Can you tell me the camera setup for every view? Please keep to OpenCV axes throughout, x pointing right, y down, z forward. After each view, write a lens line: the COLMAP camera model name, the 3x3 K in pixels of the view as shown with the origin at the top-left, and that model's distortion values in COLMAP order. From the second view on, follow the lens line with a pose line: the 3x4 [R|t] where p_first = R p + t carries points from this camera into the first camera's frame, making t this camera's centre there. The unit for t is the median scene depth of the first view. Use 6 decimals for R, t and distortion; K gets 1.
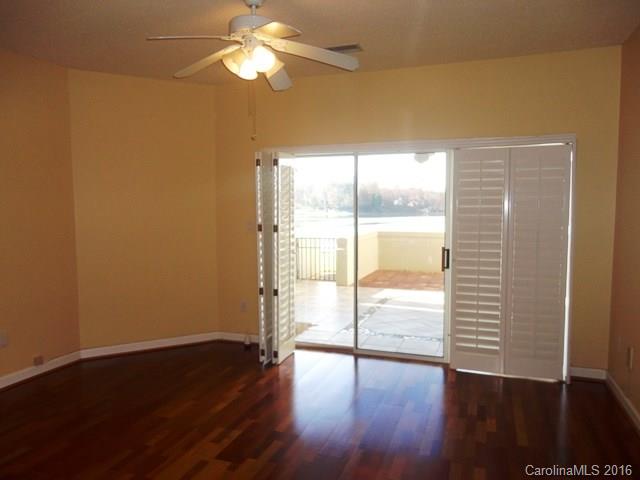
lens RADIAL K [[460.4, 0, 318.8], [0, 460.4, 240.2], [0, 0, 1]] dist [-0.013299, 0.024845]
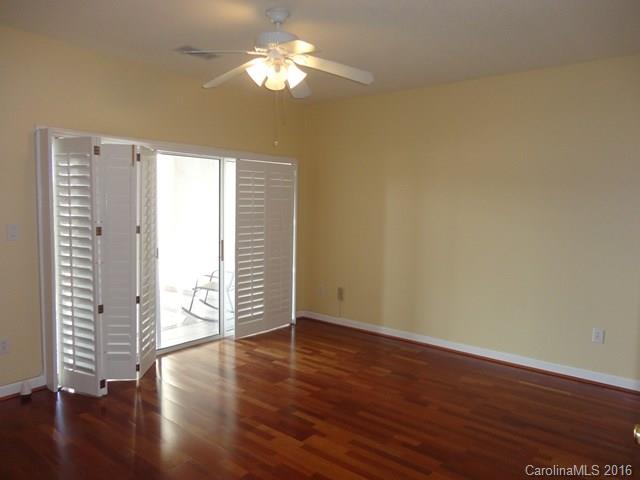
lens RADIAL K [[460.4, 0, 317.0], [0, 460.4, 239.7], [0, 0, 1]] dist [-0.013299, 0.024845]
pose [[0.356024, -0.065290, 0.932193, -0.804923], [0.054130, 0.997322, 0.049178, -0.032591], [-0.932908, 0.032951, 0.358604, 0.380057]]
